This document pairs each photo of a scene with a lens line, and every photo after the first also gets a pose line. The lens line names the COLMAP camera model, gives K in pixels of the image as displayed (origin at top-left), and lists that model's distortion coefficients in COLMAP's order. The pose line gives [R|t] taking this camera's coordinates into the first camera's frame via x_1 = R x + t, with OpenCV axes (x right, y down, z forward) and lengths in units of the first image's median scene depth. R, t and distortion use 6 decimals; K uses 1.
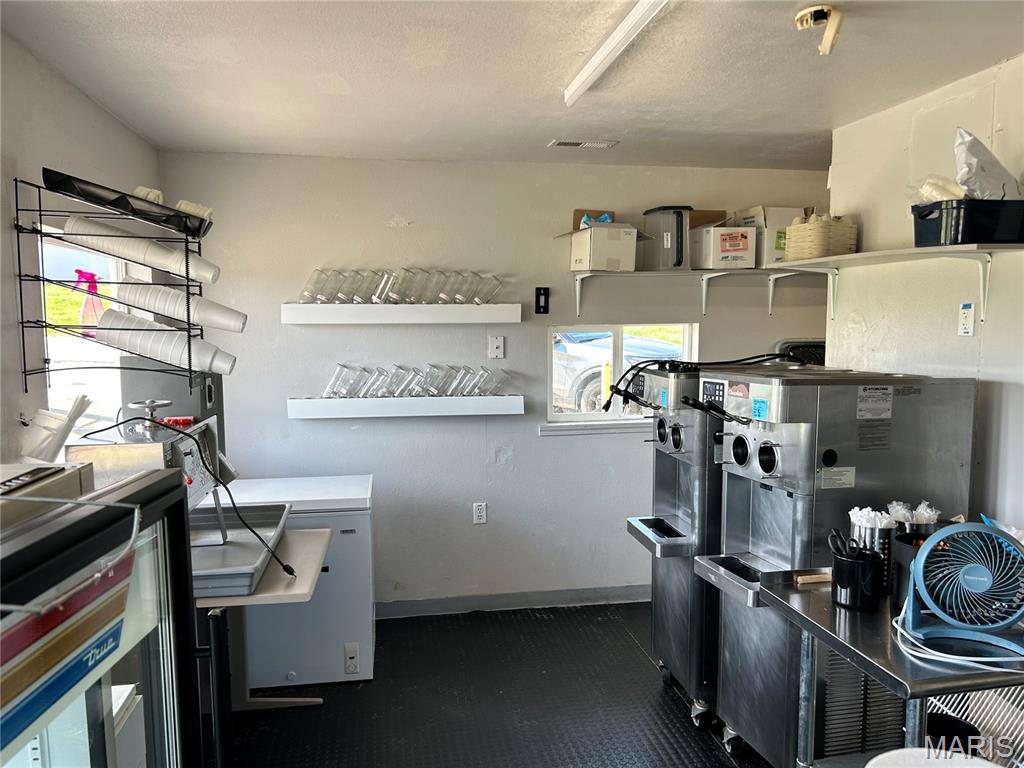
lens RADIAL K [[782.6, 0, 516.7], [0, 782.6, 387.0], [0, 0, 1]] dist [0.066025, -0.046095]
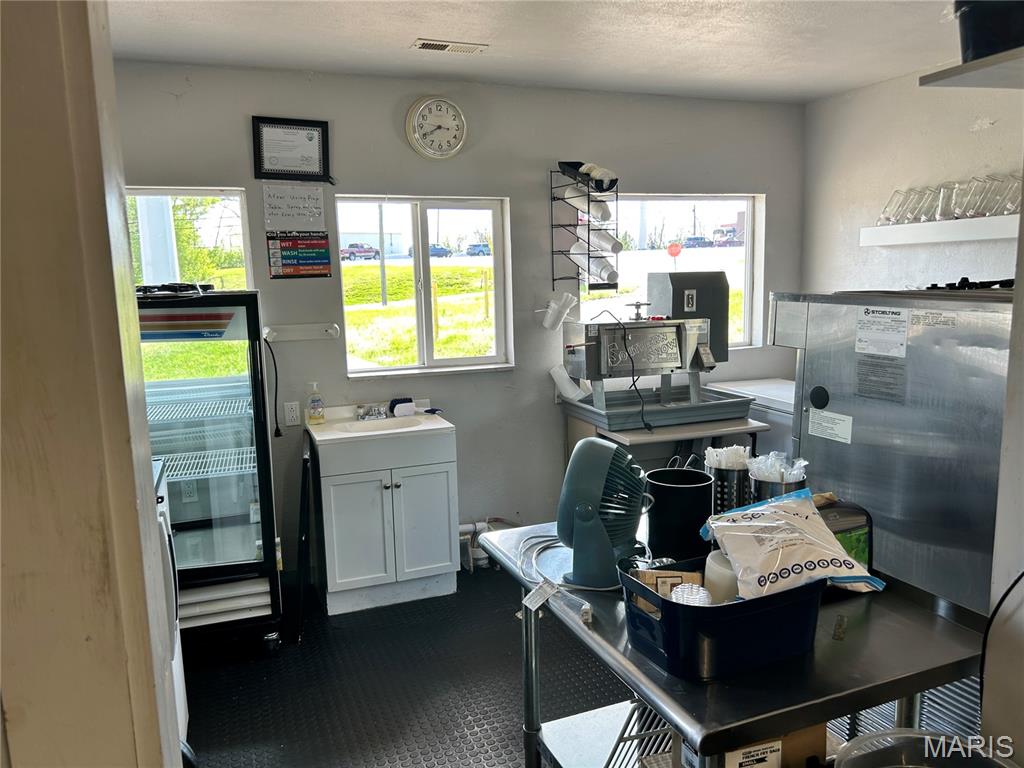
lens RADIAL K [[782.6, 0, 521.2], [0, 782.6, 386.4], [0, 0, 1]] dist [0.066025, -0.046095]
pose [[0.198899, 0.140597, -0.969882, 0.664684], [-0.067029, 0.989290, 0.129664, -0.001491], [0.977725, 0.039220, 0.206193, 0.333086]]
